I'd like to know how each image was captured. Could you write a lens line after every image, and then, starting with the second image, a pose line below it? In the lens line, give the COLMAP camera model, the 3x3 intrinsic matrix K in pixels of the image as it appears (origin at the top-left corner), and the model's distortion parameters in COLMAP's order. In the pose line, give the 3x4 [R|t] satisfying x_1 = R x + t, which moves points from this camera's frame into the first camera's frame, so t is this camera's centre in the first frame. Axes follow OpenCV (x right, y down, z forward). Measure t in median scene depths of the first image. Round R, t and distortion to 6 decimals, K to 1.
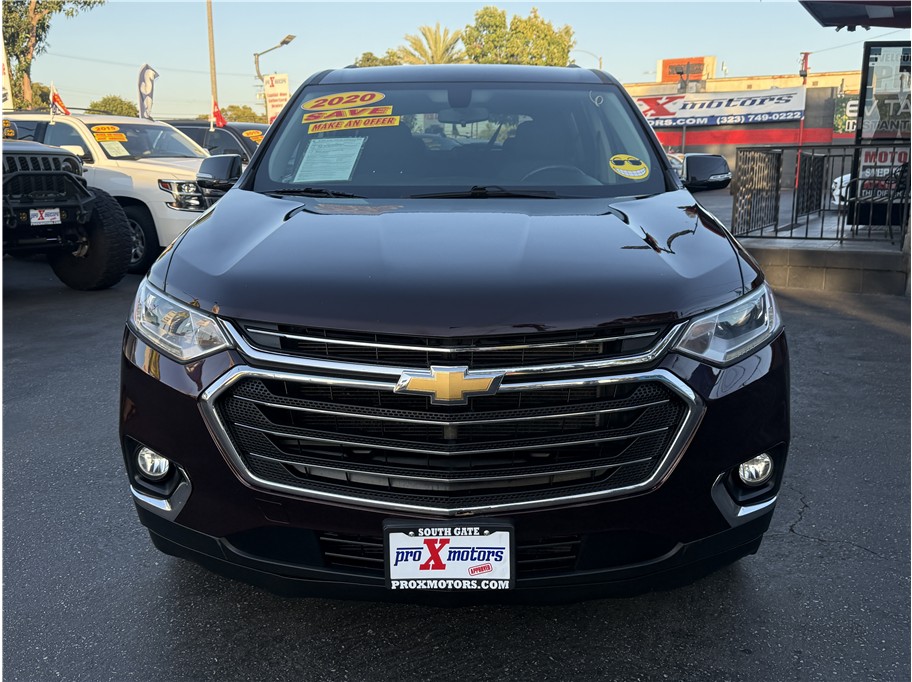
lens RADIAL K [[871.2, 0, 449.4], [0, 871.2, 346.3], [0, 0, 1]] dist [0.012504, 0.000000]
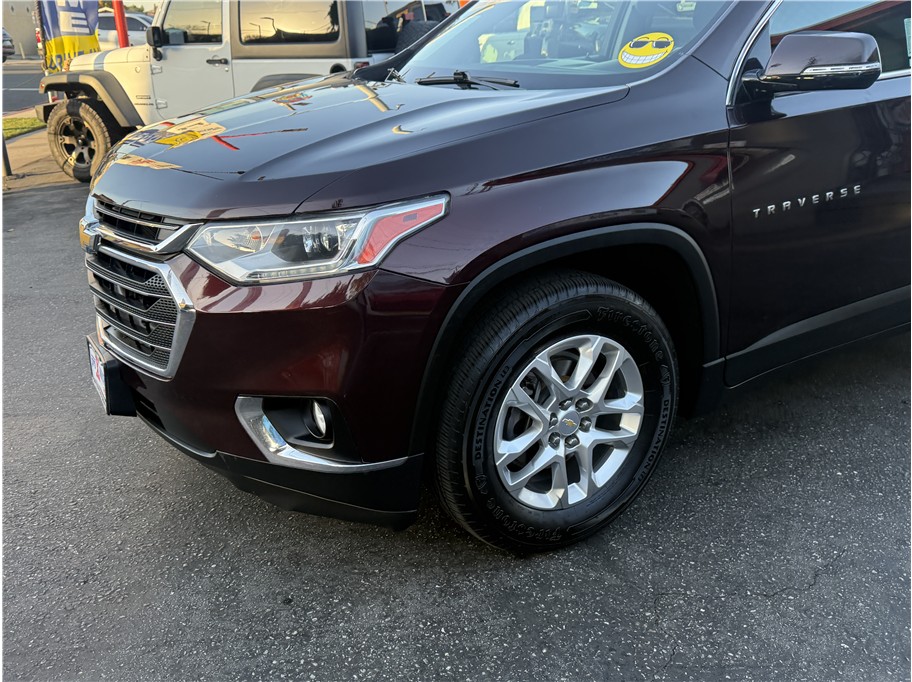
lens RADIAL K [[850.4, 0, 445.1], [0, 850.4, 348.7], [0, 0, 1]] dist [0.020440, 0.000000]
pose [[0.522214, 0.291366, -0.801498, 0.347295], [-0.173114, 0.956477, 0.234913, -0.047193], [0.835060, 0.016075, 0.549924, 0.207069]]
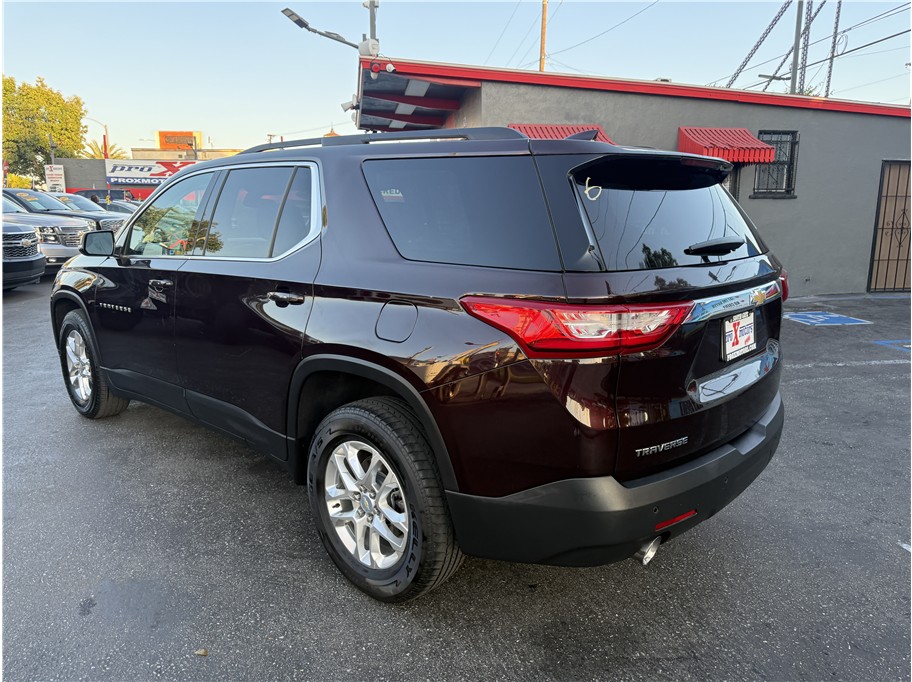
lens RADIAL K [[653.0, 0, 448.3], [0, 653.0, 339.4], [0, 0, 1]] dist [0.013535, -0.014531]
pose [[0.785793, -0.115772, 0.607558, -0.314104], [0.123314, 0.991928, 0.029526, -0.032060], [-0.606072, 0.051719, 0.793727, 0.045265]]
